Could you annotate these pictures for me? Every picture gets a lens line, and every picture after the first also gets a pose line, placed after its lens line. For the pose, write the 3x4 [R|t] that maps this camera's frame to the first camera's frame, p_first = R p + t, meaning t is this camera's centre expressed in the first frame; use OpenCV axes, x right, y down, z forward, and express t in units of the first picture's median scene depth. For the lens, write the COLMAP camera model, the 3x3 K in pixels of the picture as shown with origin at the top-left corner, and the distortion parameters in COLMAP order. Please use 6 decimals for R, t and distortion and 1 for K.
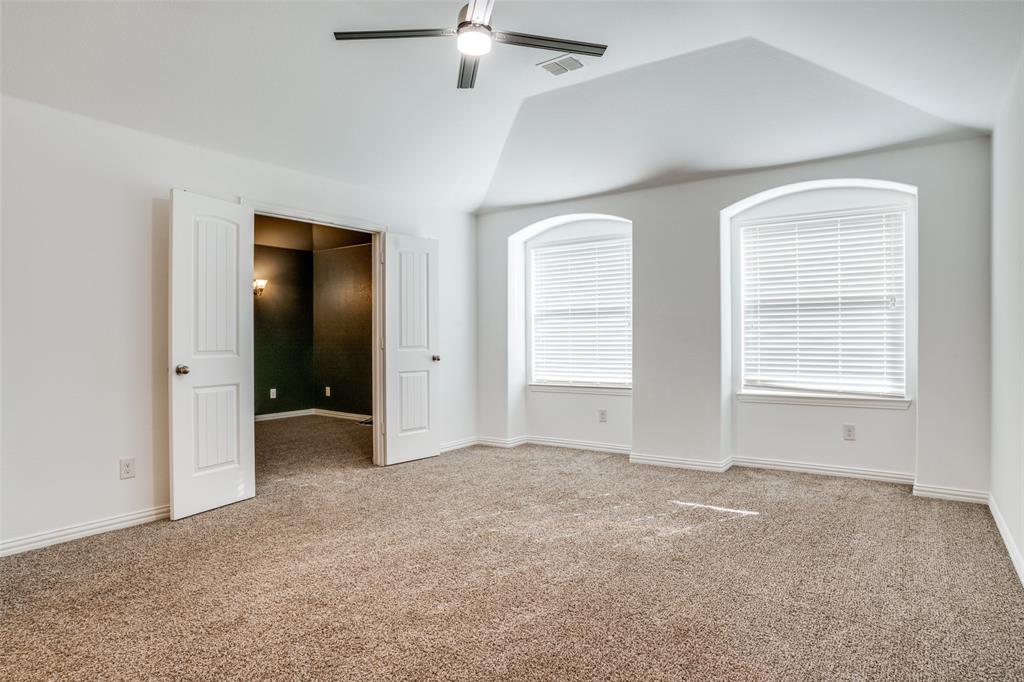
lens RADIAL K [[588.8, 0, 512.0], [0, 588.8, 341.0], [0, 0, 1]] dist [-0.001426, -0.000204]
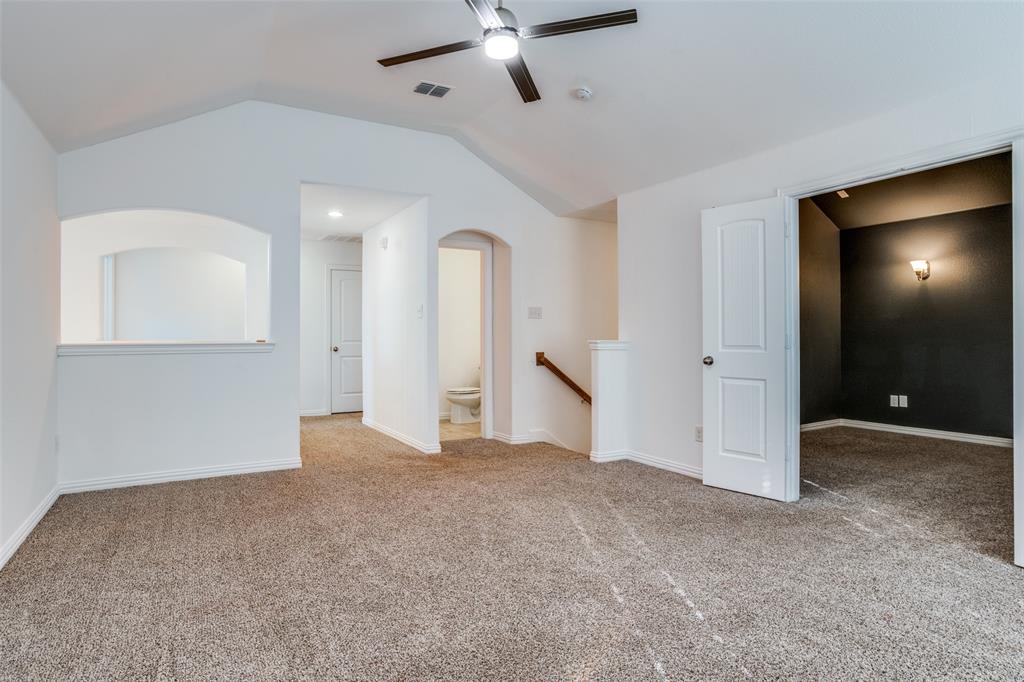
lens RADIAL K [[557.9, 0, 512.0], [0, 557.9, 341.0], [0, 0, 1]] dist [-0.052679, -0.000274]
pose [[-0.413566, 0.007638, -0.910442, 0.561090], [0.002190, 0.999970, 0.007394, -0.000072], [0.910471, 0.001064, -0.413571, 0.998030]]
